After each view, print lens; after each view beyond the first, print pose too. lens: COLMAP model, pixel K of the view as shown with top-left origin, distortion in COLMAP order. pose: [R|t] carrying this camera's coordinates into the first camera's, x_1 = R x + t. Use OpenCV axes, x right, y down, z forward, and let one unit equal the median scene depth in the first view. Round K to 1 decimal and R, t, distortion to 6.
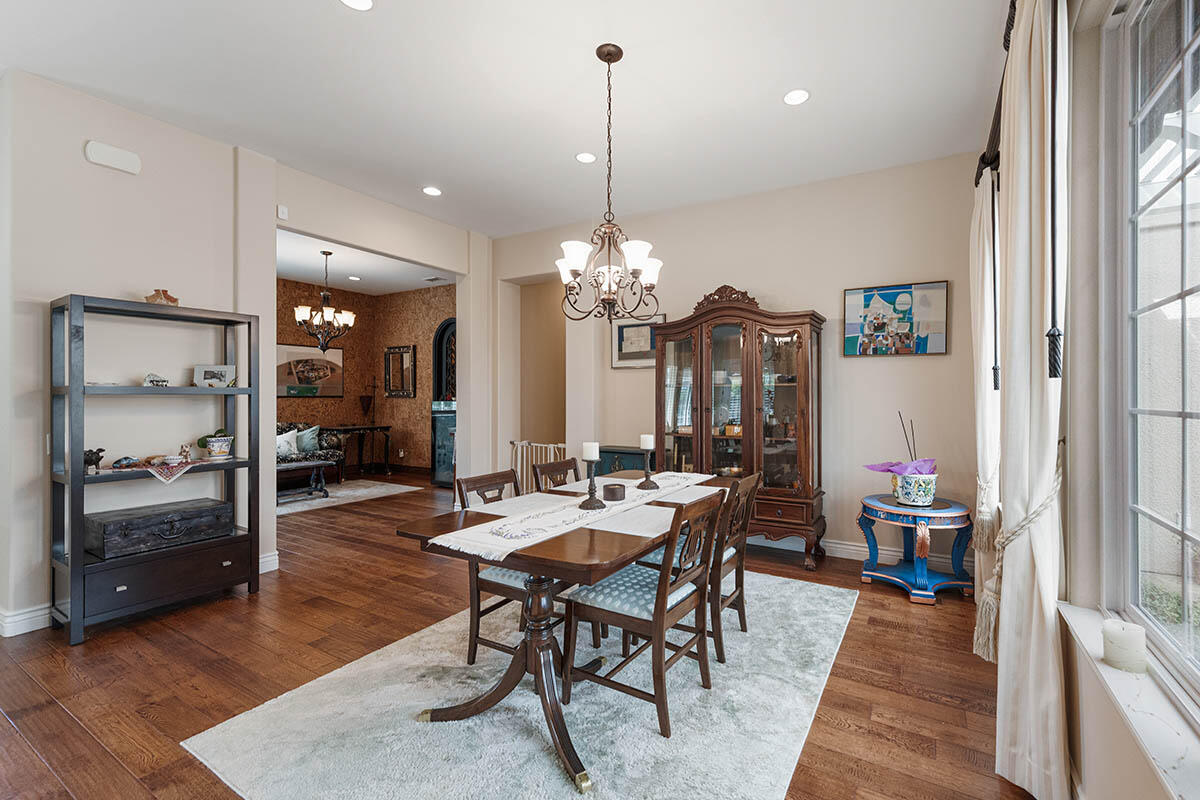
lens RADIAL K [[482.9, 0, 603.7], [0, 482.9, 398.9], [0, 0, 1]] dist [0.000976, 0.000021]
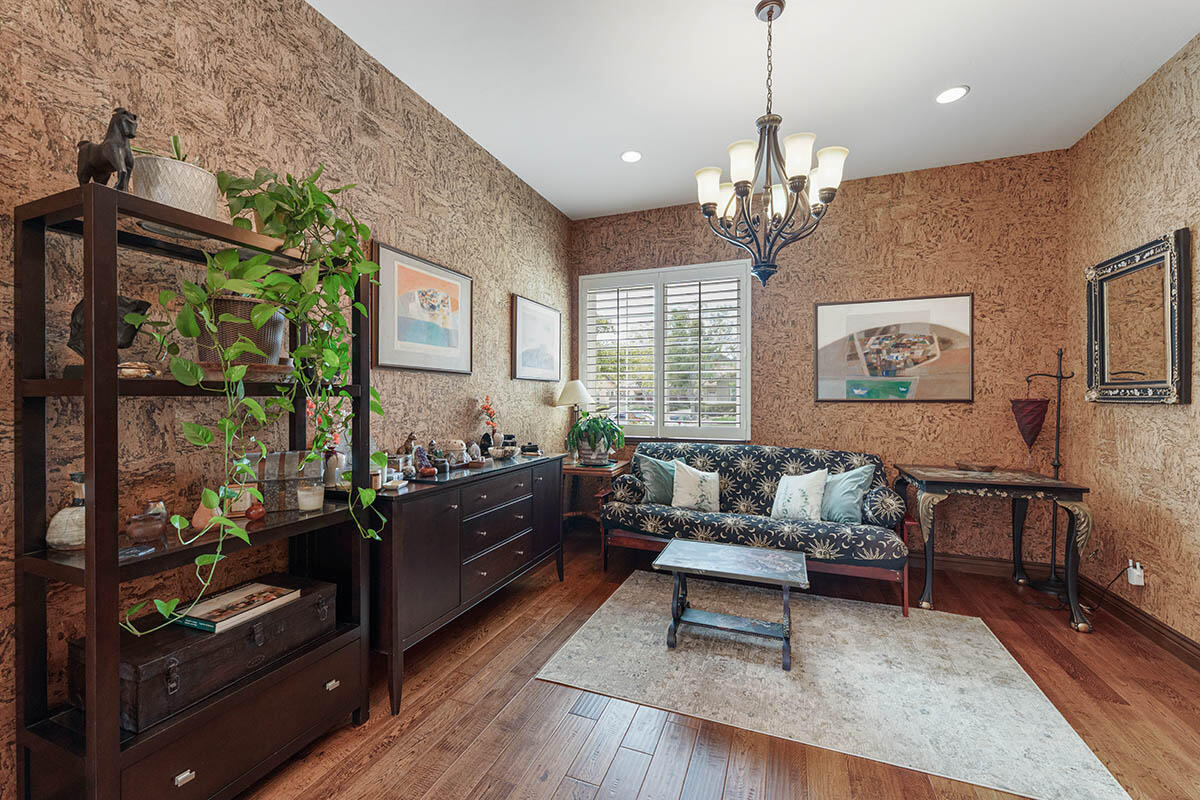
lens RADIAL K [[490.7, 0, 602.3], [0, 490.7, 401.6], [0, 0, 1]] dist [0.000056, -0.000901]
pose [[0.227349, 0.004159, -0.973804, -0.179140], [-0.003452, 0.999988, 0.003465, -0.004696], [0.973807, 0.002574, 0.227361, 0.577679]]
